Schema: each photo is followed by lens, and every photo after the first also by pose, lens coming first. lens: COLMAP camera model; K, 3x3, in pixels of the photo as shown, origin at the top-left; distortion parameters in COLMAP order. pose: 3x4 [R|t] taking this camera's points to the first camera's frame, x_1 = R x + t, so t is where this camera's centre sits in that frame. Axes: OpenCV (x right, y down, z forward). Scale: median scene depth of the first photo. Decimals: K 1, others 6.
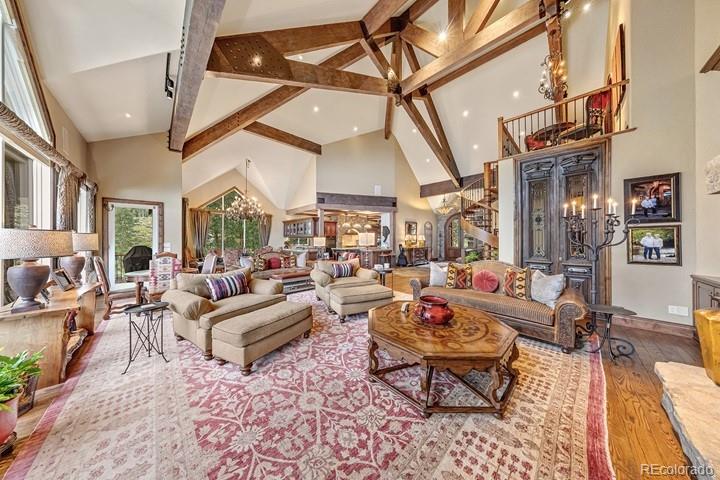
lens RADIAL K [[209.5, 0, 360.2], [0, 209.5, 238.8], [0, 0, 1]] dist [0.000098, -0.000018]
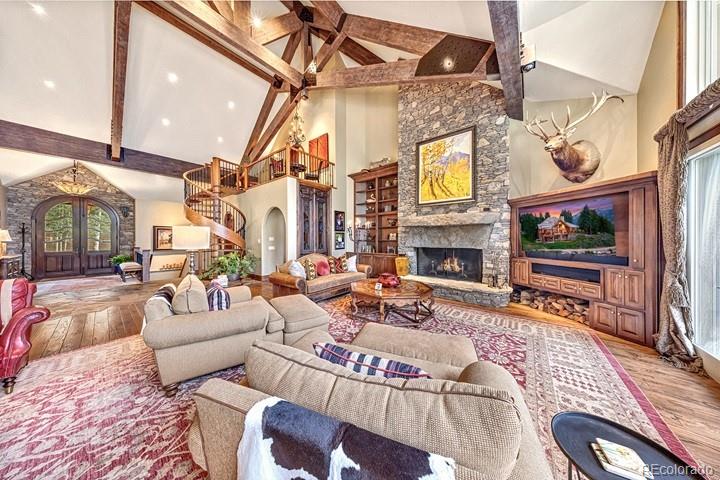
lens RADIAL K [[209.5, 0, 360.2], [0, 209.5, 238.8], [0, 0, 1]] dist [0.000098, -0.000018]
pose [[-0.129709, -0.002359, 0.991549, -0.281471], [-0.001726, 0.999996, 0.002153, 0.000279], [-0.991551, -0.001433, -0.129712, 0.317779]]
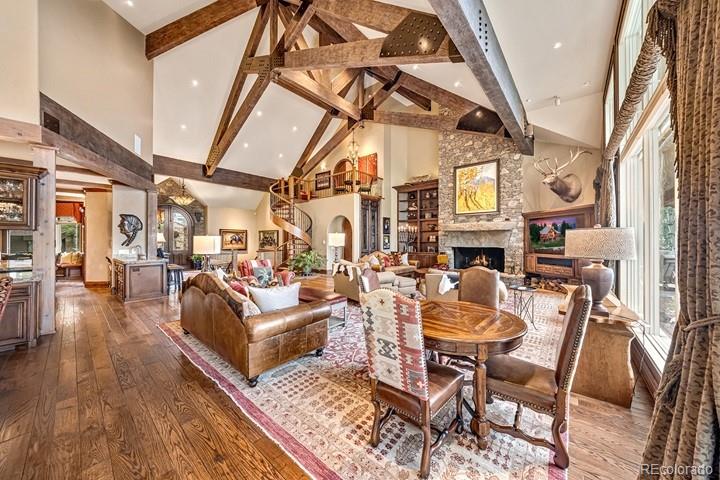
lens RADIAL K [[247.4, 0, 362.4], [0, 247.4, 238.7], [0, 0, 1]] dist [-0.000068, 0.000021]
pose [[-0.104460, 0.005413, 0.994514, -0.551002], [-0.003477, 0.999977, -0.005808, 0.000938], [-0.994523, -0.004065, -0.104438, 0.492150]]
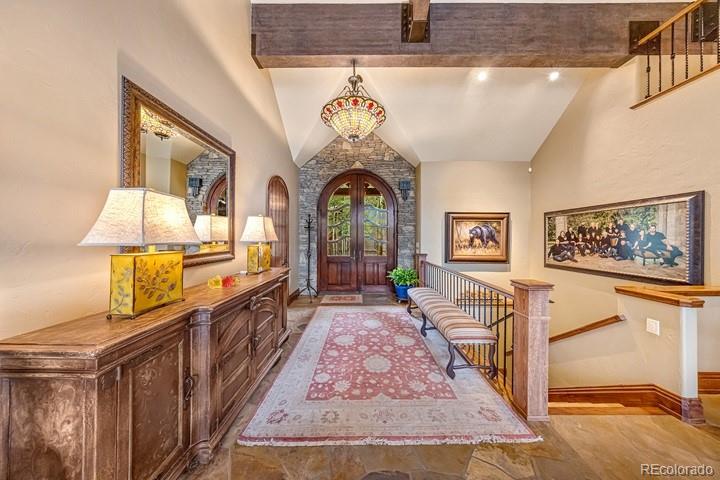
lens RADIAL K [[209.5, 0, 360.2], [0, 209.5, 238.8], [0, 0, 1]] dist [0.000098, -0.000018]
pose [[0.690032, -0.000868, 0.723779, 0.232428], [-0.003333, 0.999985, 0.004378, 0.004277], [-0.723771, -0.005433, 0.690018, 0.862850]]
